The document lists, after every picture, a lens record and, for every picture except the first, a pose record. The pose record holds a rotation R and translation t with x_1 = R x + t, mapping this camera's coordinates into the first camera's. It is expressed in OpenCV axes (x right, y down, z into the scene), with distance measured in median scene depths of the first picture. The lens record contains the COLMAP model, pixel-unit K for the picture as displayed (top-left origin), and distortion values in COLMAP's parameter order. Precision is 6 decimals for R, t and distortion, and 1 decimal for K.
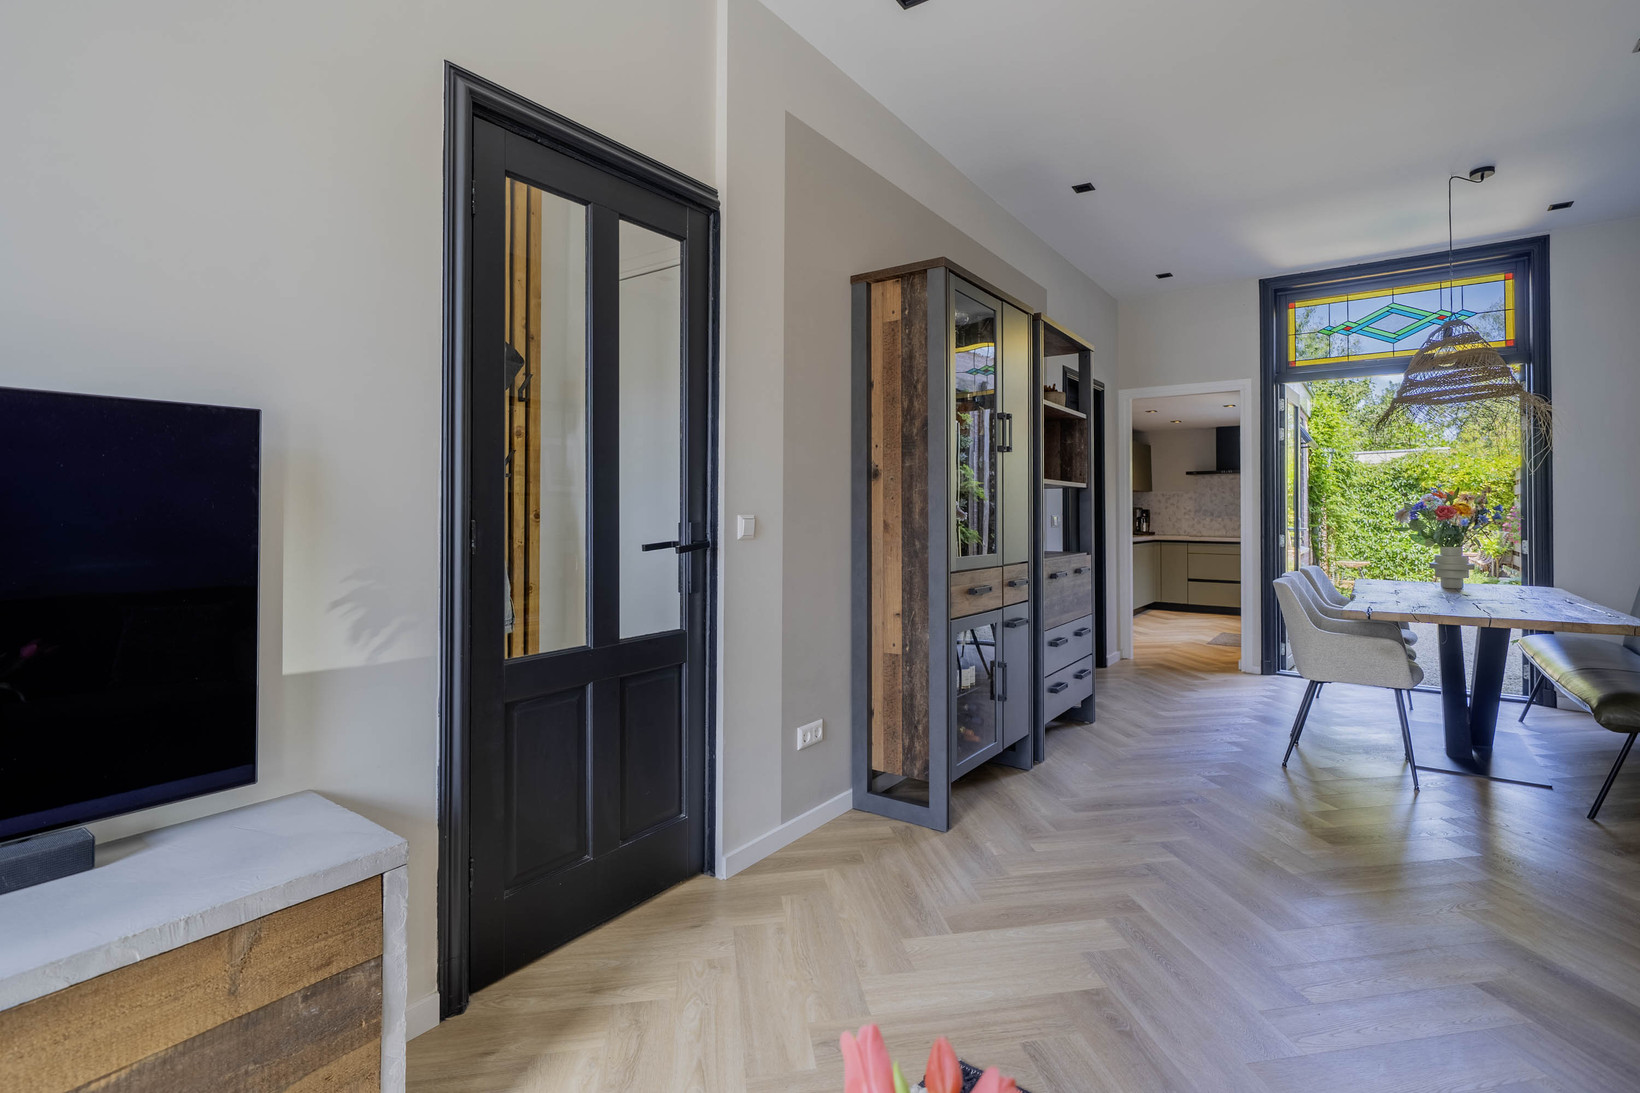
lens RADIAL K [[791.1, 0, 820.9], [0, 791.1, 496.0], [0, 0, 1]] dist [0.000185, -0.000270]
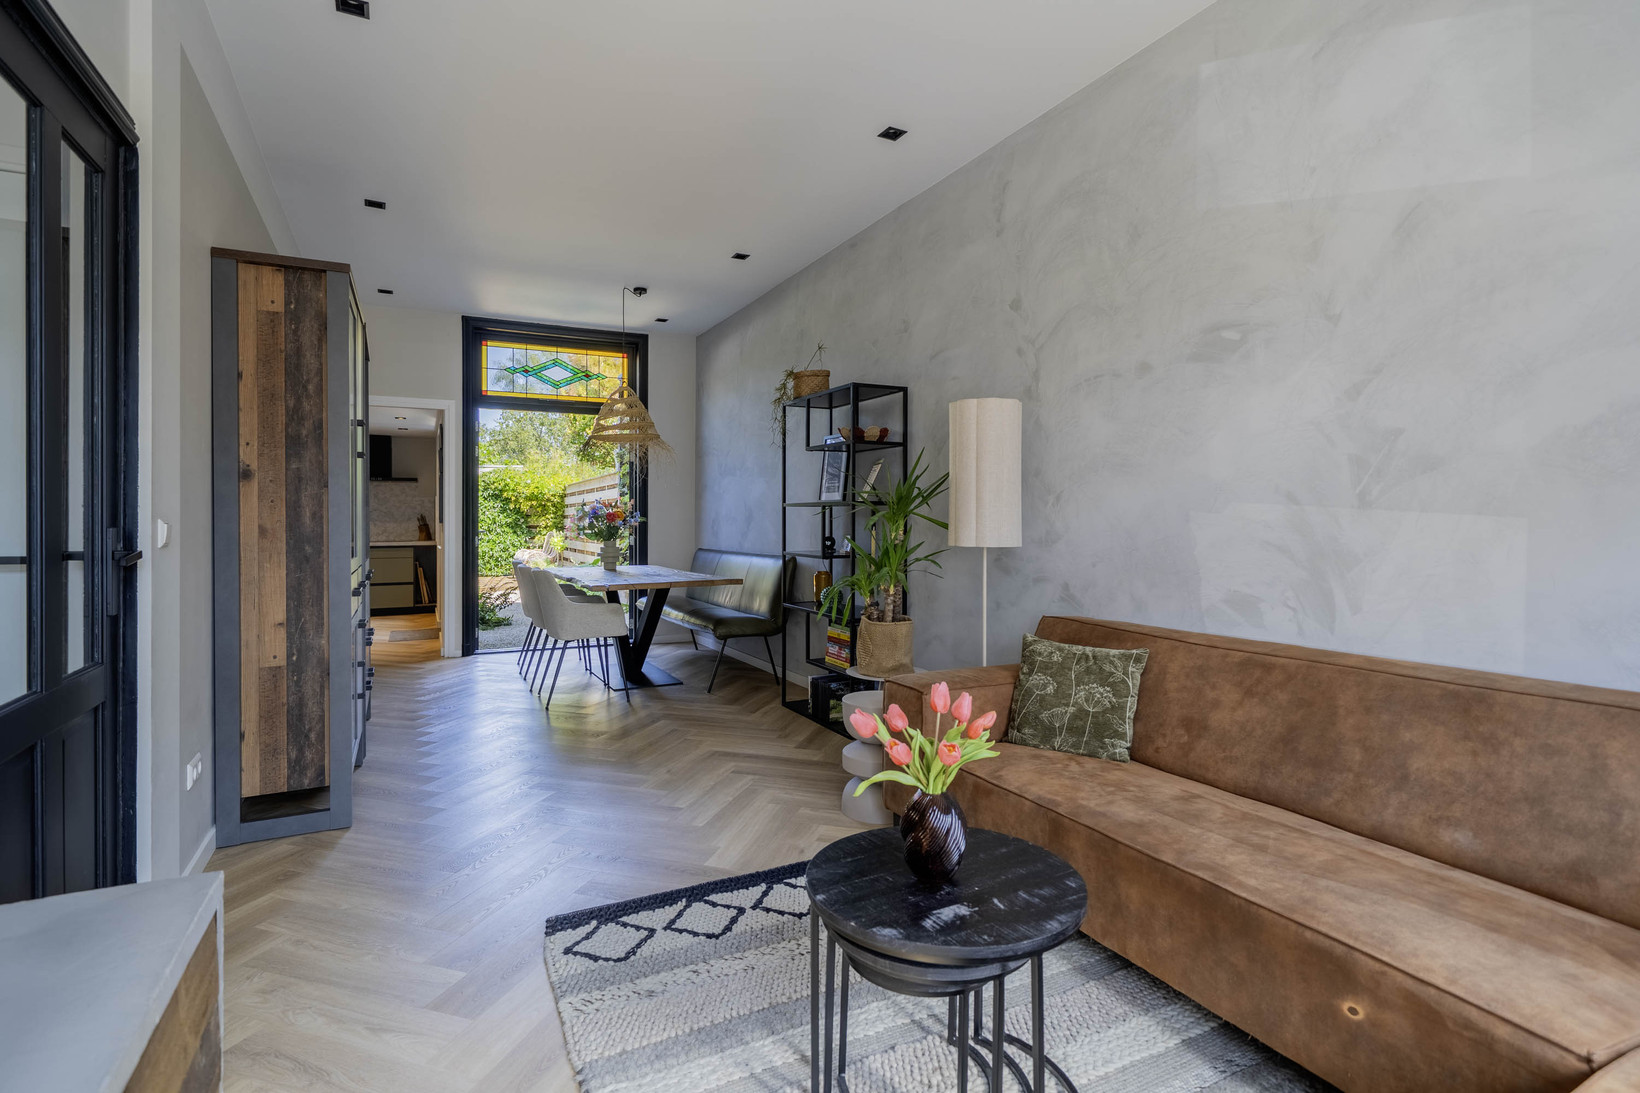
lens RADIAL K [[805.8, 0, 819.6], [0, 805.8, 520.5], [0, 0, 1]] dist [0.017288, -0.000114]
pose [[0.460468, -0.005017, 0.887662, -0.257870], [-0.014975, 0.999798, 0.013418, 0.001471], [-0.887550, -0.019471, 0.460300, -0.010750]]
